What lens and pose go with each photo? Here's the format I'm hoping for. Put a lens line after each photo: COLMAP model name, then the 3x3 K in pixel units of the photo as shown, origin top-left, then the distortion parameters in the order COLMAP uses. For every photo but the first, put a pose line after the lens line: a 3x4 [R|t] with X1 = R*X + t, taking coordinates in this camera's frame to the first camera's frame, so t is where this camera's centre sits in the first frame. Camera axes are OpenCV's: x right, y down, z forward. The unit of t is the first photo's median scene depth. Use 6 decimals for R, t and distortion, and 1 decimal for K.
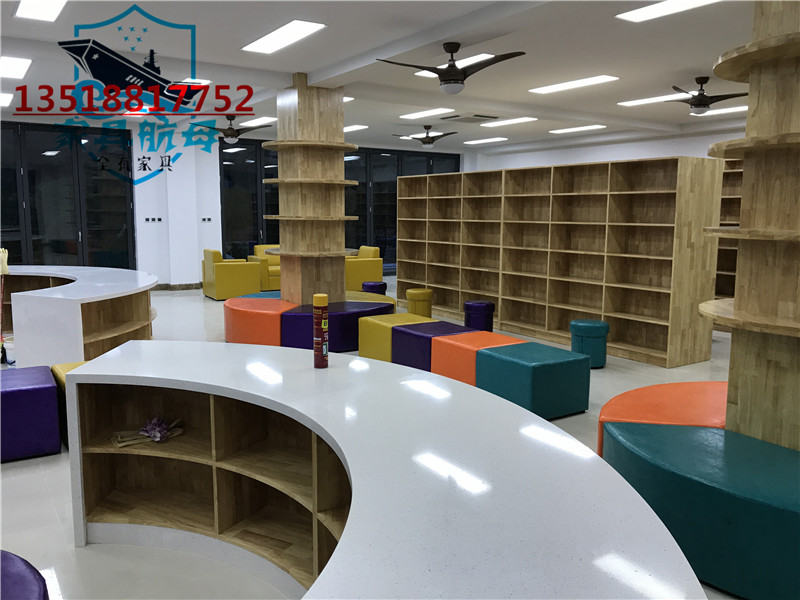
lens RADIAL K [[661.9, 0, 408.3], [0, 661.9, 295.4], [0, 0, 1]] dist [0.050800, -0.077709]
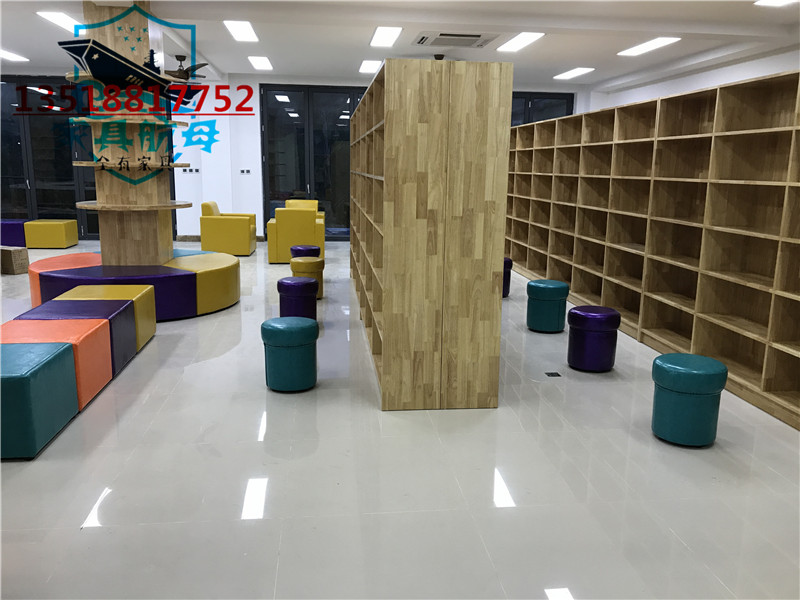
lens RADIAL K [[661.9, 0, 389.8], [0, 661.9, 297.6], [0, 0, 1]] dist [0.050800, -0.077709]
pose [[0.882759, 0.097628, -0.459572, 0.618903], [-0.067658, 0.994392, 0.081283, -0.042890], [0.464930, -0.040659, 0.884413, 0.421164]]
